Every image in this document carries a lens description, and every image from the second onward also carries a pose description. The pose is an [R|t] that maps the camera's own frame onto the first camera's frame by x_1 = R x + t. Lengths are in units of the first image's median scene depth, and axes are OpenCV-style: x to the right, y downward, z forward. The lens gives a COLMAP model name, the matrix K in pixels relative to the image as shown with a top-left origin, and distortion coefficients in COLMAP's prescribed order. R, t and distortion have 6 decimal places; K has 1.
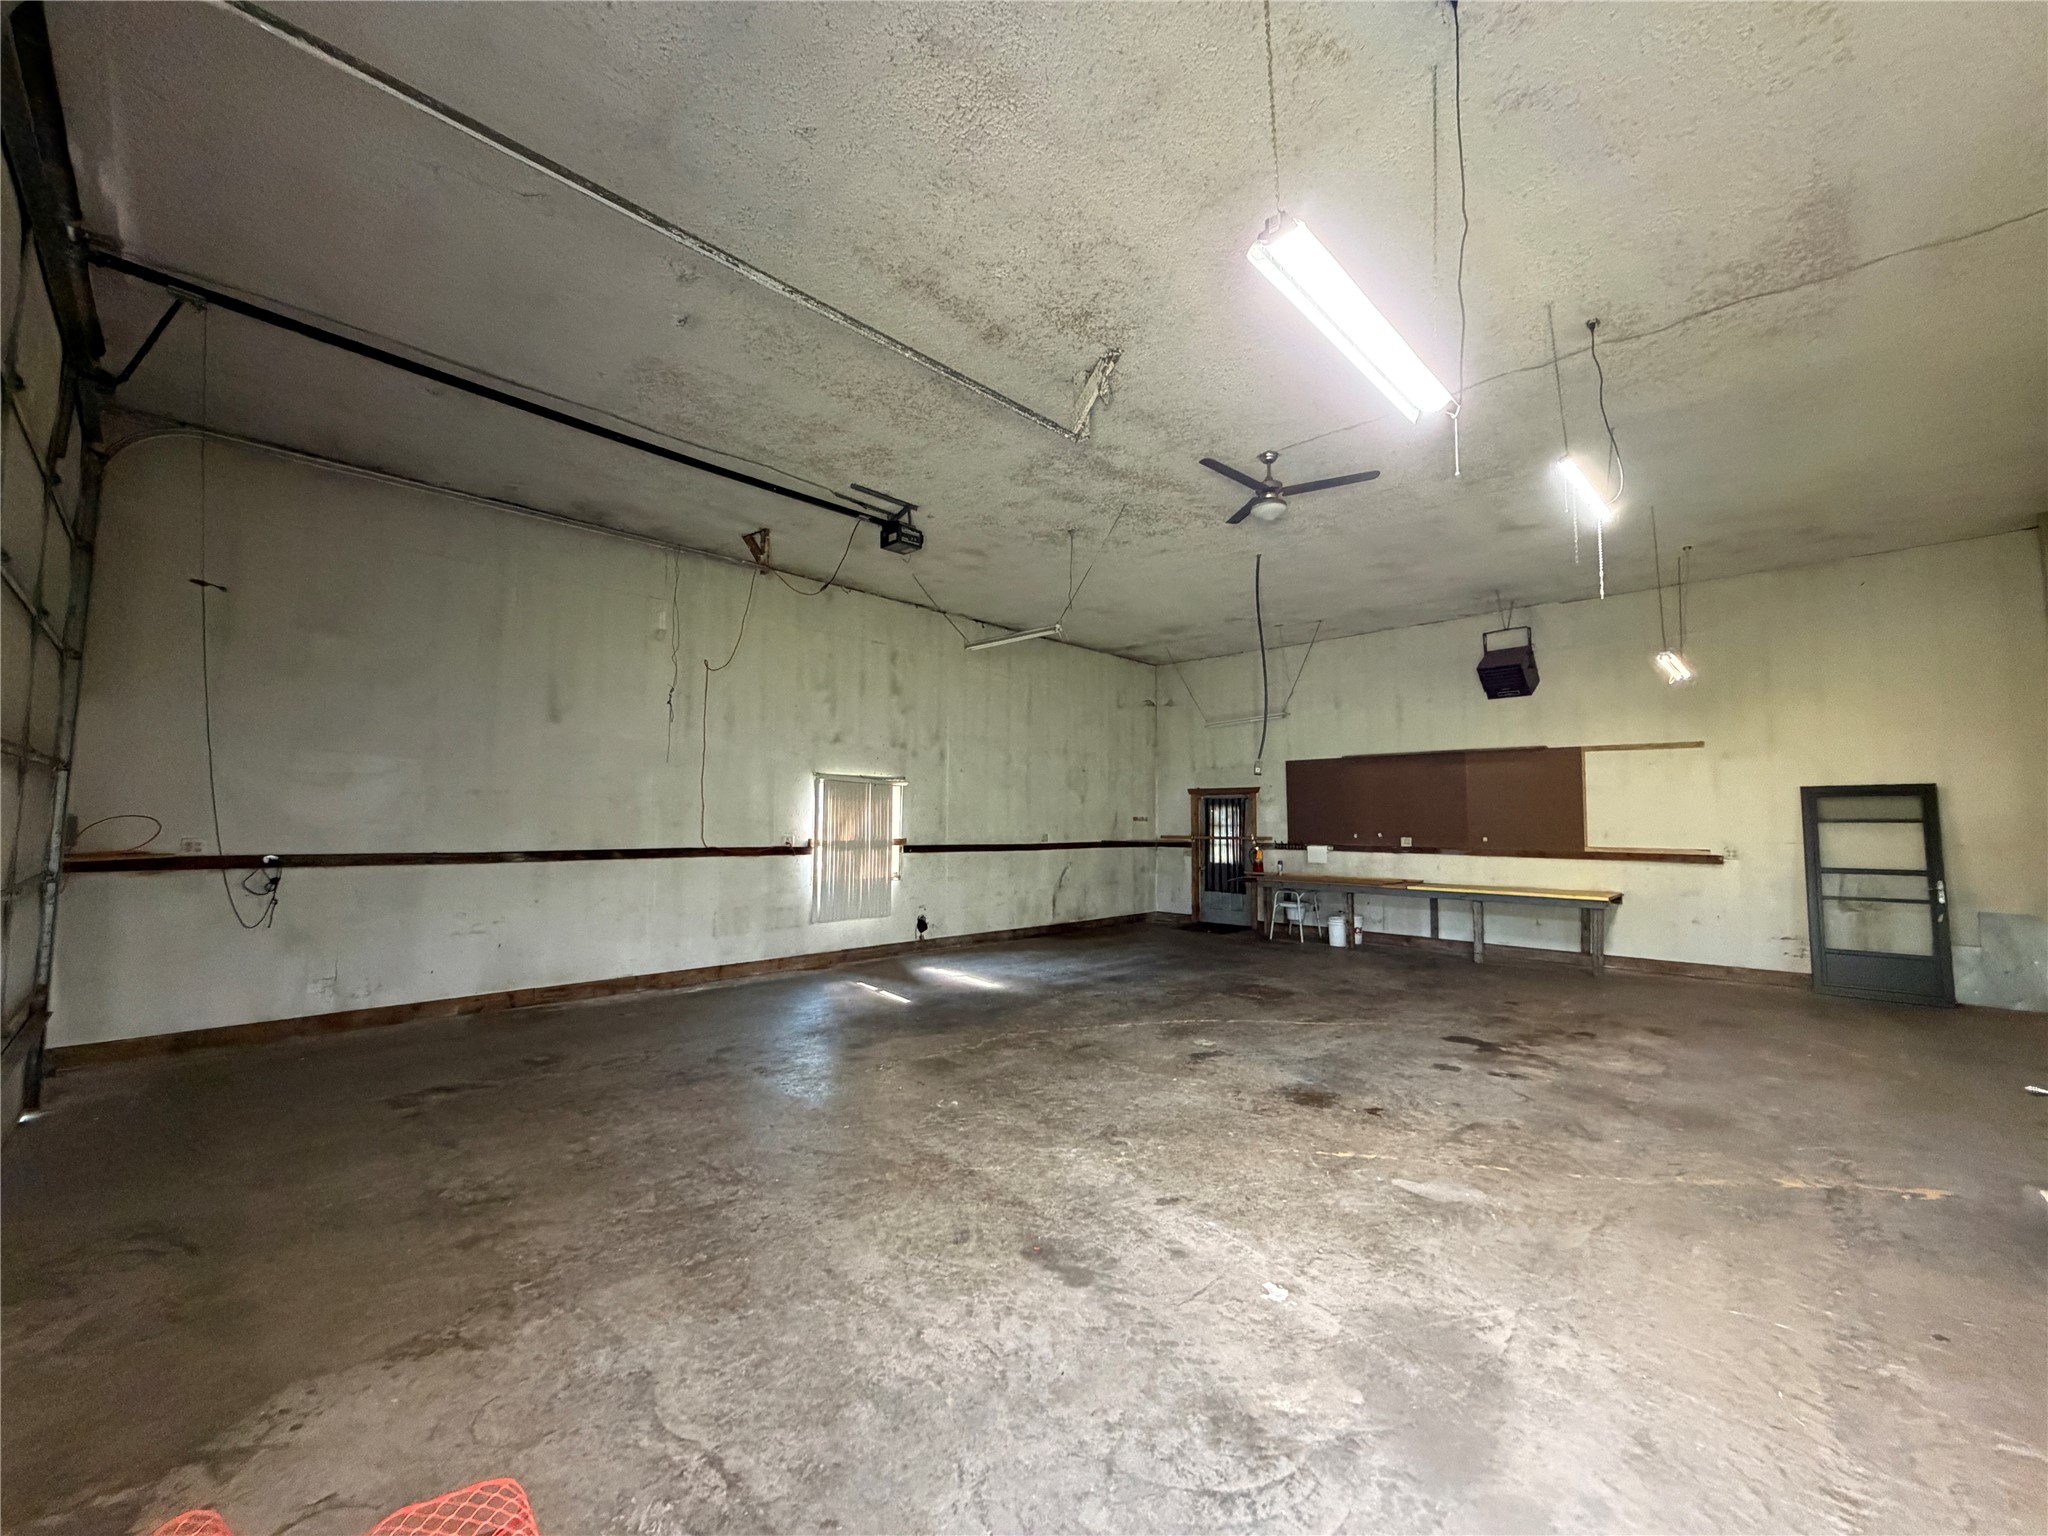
lens RADIAL K [[812.3, 0, 1023.1], [0, 812.3, 769.0], [0, 0, 1]] dist [0.000723, -0.000151]
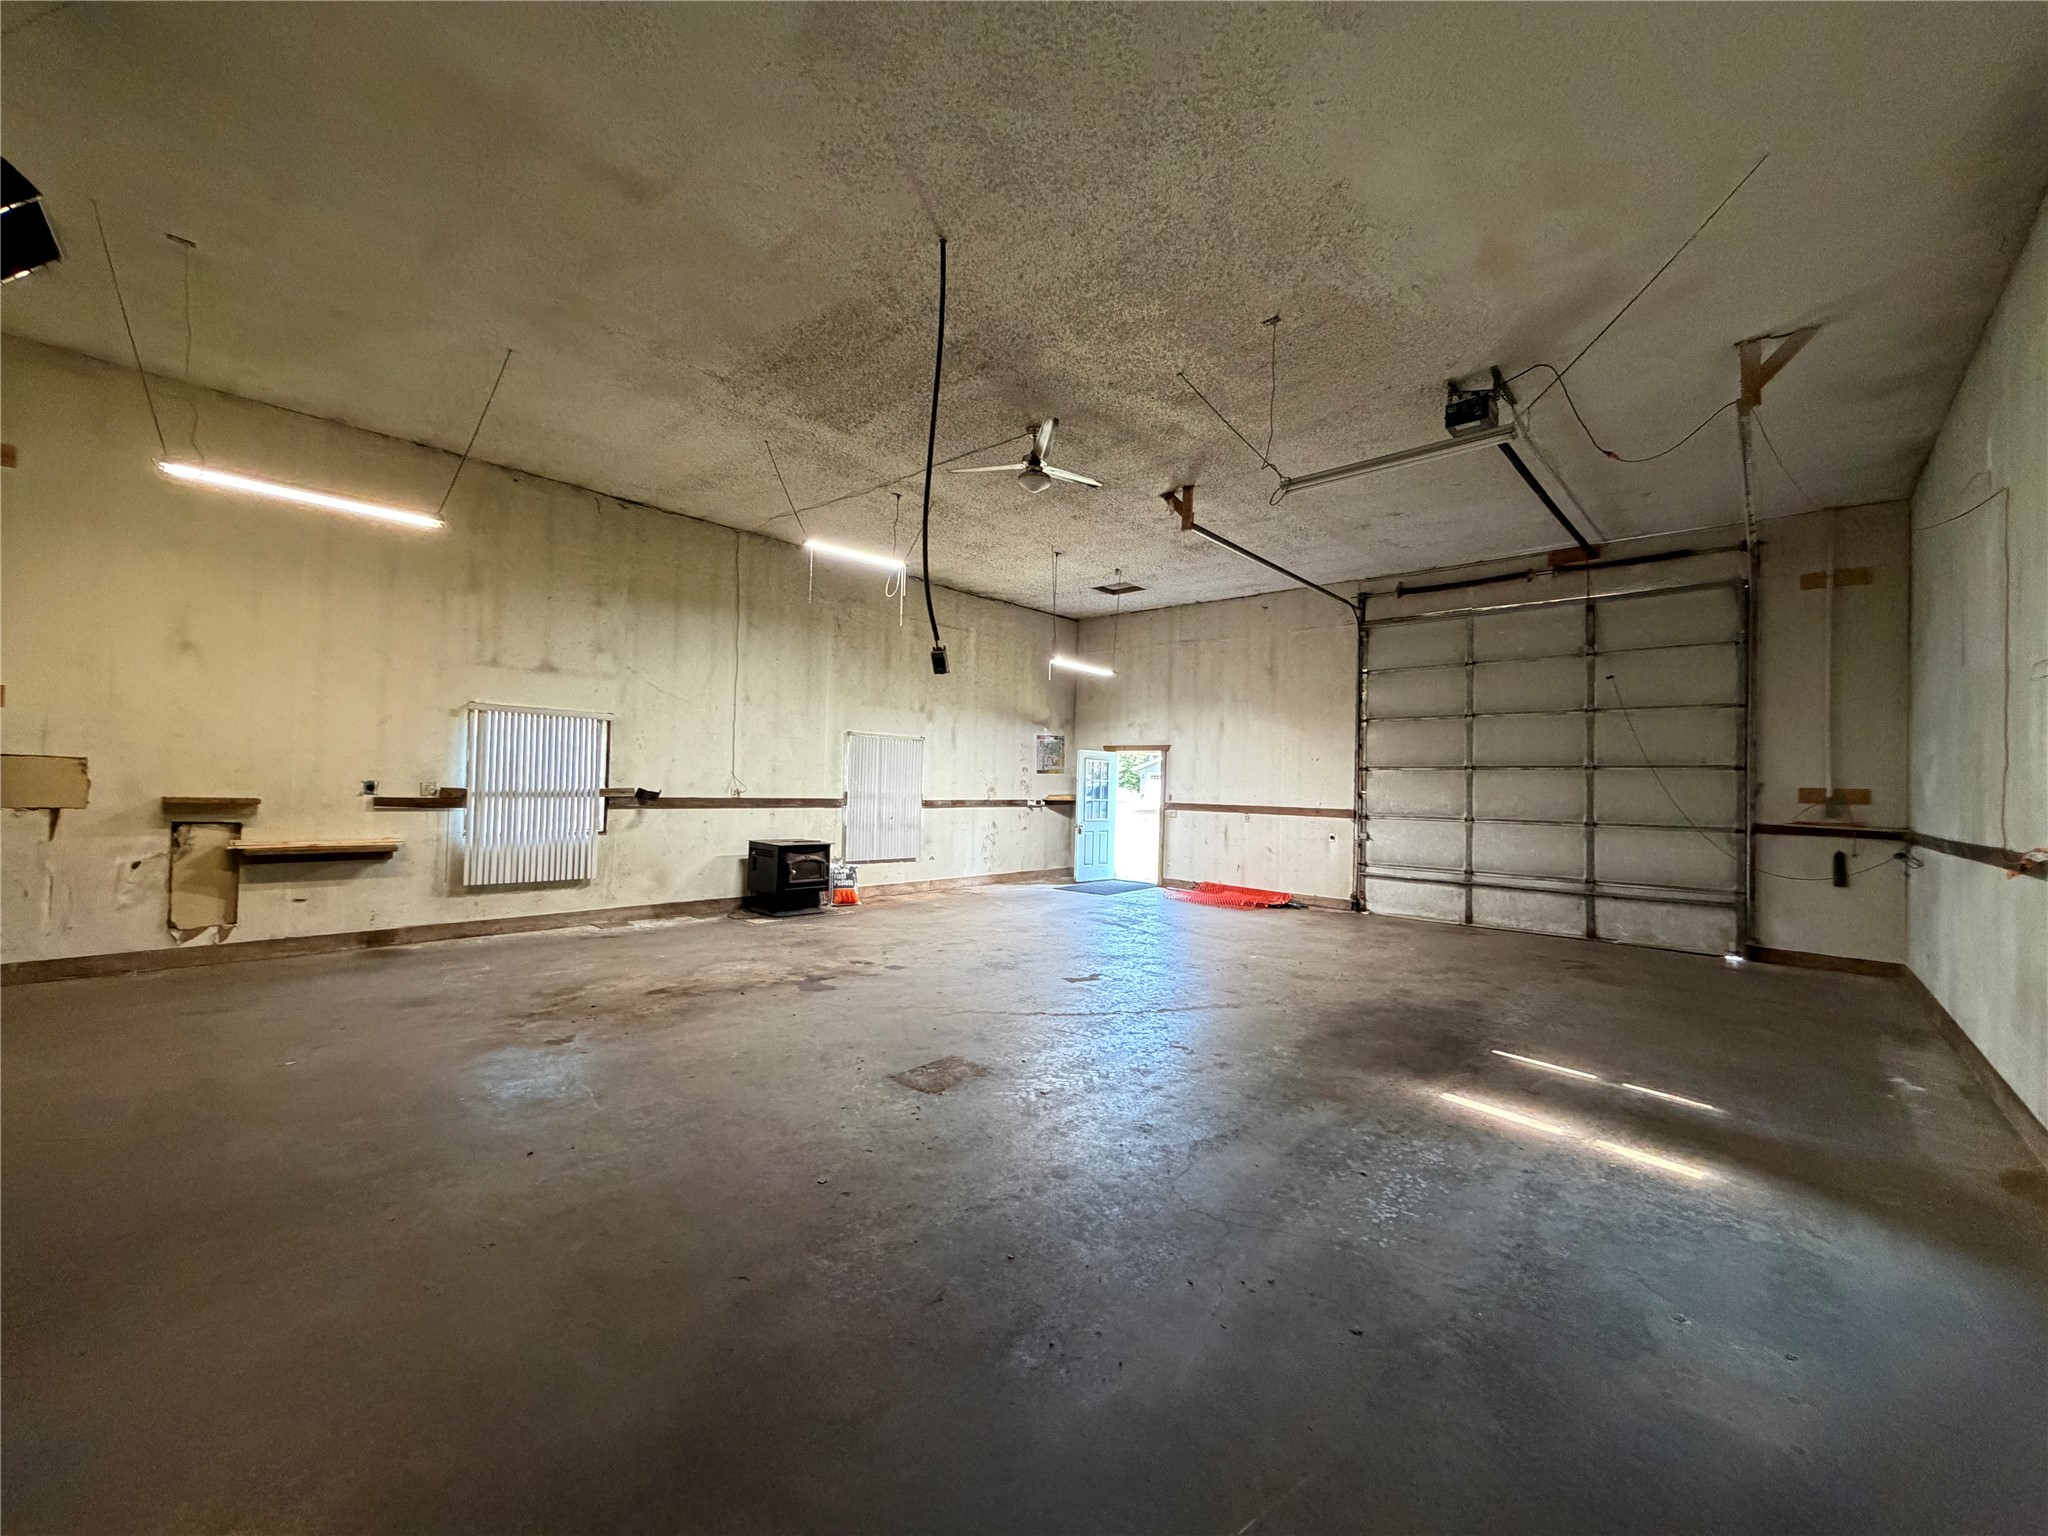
lens RADIAL K [[812.3, 0, 1018.7], [0, 812.3, 762.9], [0, 0, 1]] dist [0.000723, -0.000151]
pose [[-0.999173, -0.035332, -0.020114, 0.285280], [-0.033283, 0.994974, -0.094436, 0.130866], [0.023350, -0.093688, -0.995328, 1.756909]]
